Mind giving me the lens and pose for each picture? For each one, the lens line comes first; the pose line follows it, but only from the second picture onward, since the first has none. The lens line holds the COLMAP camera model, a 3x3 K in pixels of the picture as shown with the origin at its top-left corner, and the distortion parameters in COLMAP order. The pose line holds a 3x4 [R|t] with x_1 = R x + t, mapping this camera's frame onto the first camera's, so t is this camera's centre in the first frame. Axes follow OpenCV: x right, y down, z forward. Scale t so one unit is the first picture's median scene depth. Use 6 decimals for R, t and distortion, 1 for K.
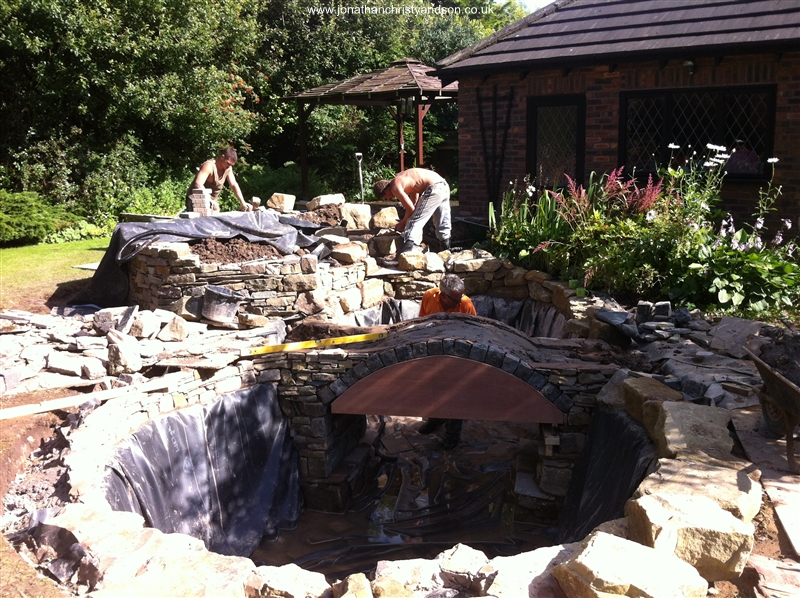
lens RADIAL K [[764.9, 0, 397.3], [0, 764.9, 310.0], [0, 0, 1]] dist [0.003074, 0.000000]
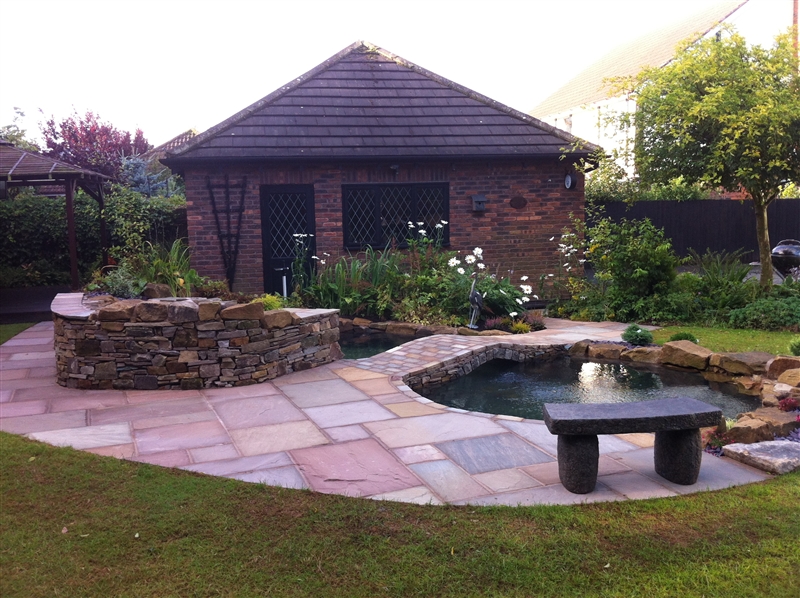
lens RADIAL K [[764.9, 0, 404.7], [0, 764.9, 300.8], [0, 0, 1]] dist [0.003074, 0.000000]
pose [[0.620505, -0.092424, 0.778737, -0.623385], [0.184491, 0.982364, -0.030412, -0.020678], [-0.762192, 0.162541, 0.626613, 0.097346]]
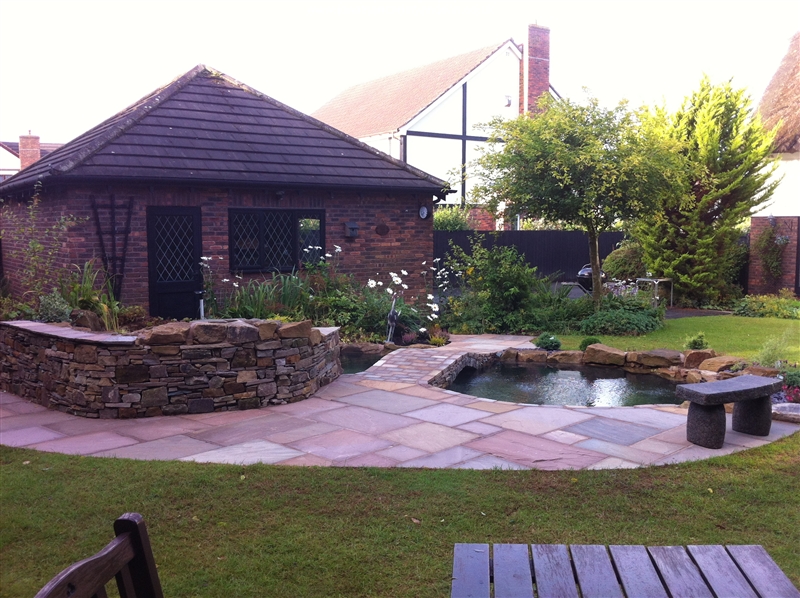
lens RADIAL K [[764.9, 0, 399.8], [0, 764.9, 300.0], [0, 0, 1]] dist [0.003074, 0.000000]
pose [[0.252183, -0.073317, 0.964898, -0.837617], [0.211995, 0.977089, 0.018837, -0.078051], [-0.944173, 0.199803, 0.261948, 0.350105]]
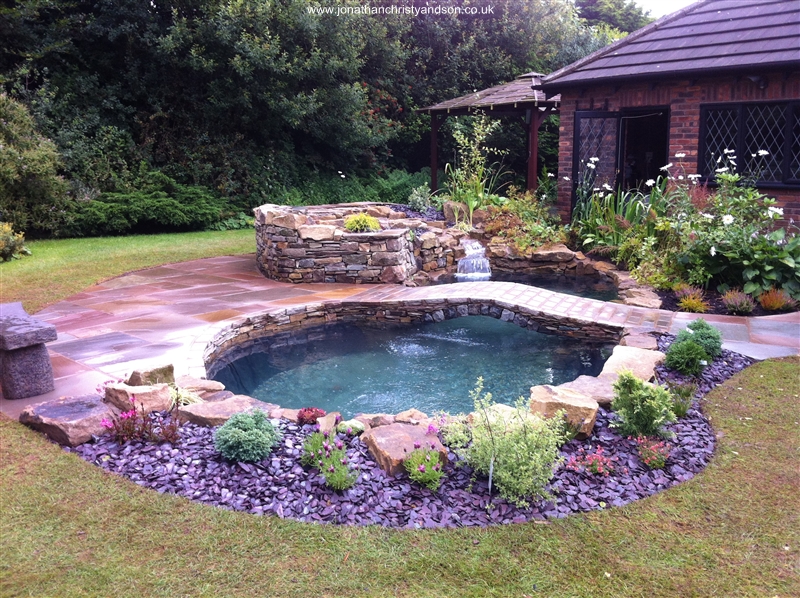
lens RADIAL K [[764.9, 0, 399.7], [0, 764.9, 296.6], [0, 0, 1]] dist [0.003074, 0.000000]
pose [[0.976744, 0.048992, -0.208735, 0.100618], [-0.054772, 0.998257, -0.021995, 0.032769], [0.207294, 0.032916, 0.977725, -0.131713]]
